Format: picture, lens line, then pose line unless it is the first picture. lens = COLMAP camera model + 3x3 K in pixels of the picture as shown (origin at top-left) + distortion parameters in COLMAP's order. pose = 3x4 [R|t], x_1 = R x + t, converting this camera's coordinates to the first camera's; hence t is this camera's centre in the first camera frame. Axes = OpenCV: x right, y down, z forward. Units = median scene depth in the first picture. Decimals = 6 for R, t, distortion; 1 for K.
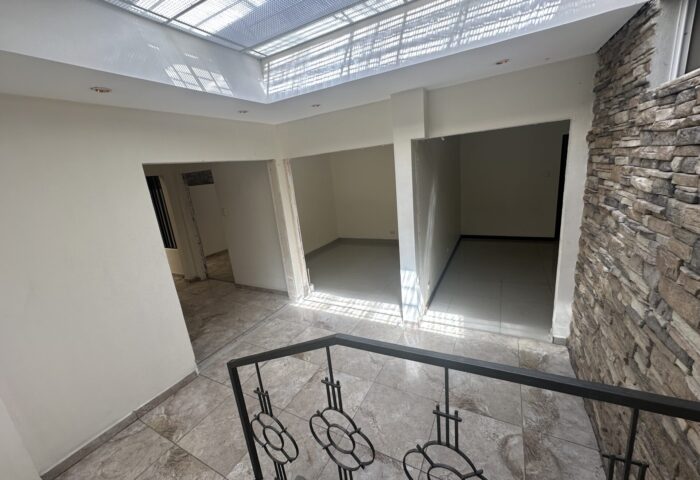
lens RADIAL K [[278.9, 0, 349.0], [0, 278.9, 239.9], [0, 0, 1]] dist [0.000451, 0.000068]
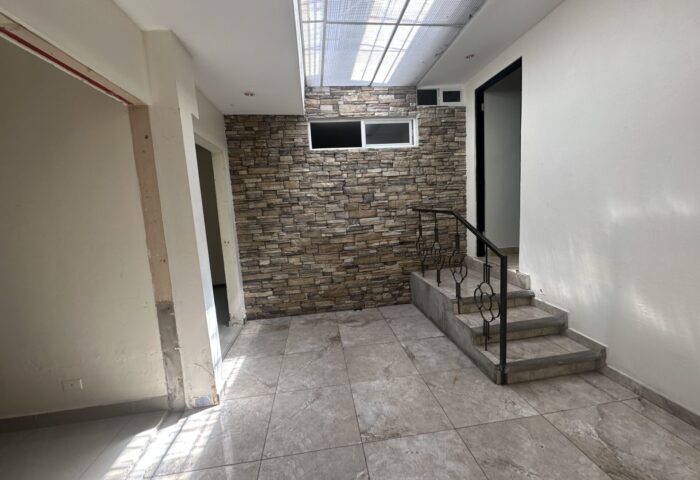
lens RADIAL K [[278.9, 0, 350.1], [0, 278.9, 238.6], [0, 0, 1]] dist [0.000451, 0.000068]
pose [[-0.573732, 0.042435, 0.817943, -0.748703], [0.314863, 0.933343, 0.172433, -0.070201], [-0.756104, 0.356470, -0.548849, 1.540813]]
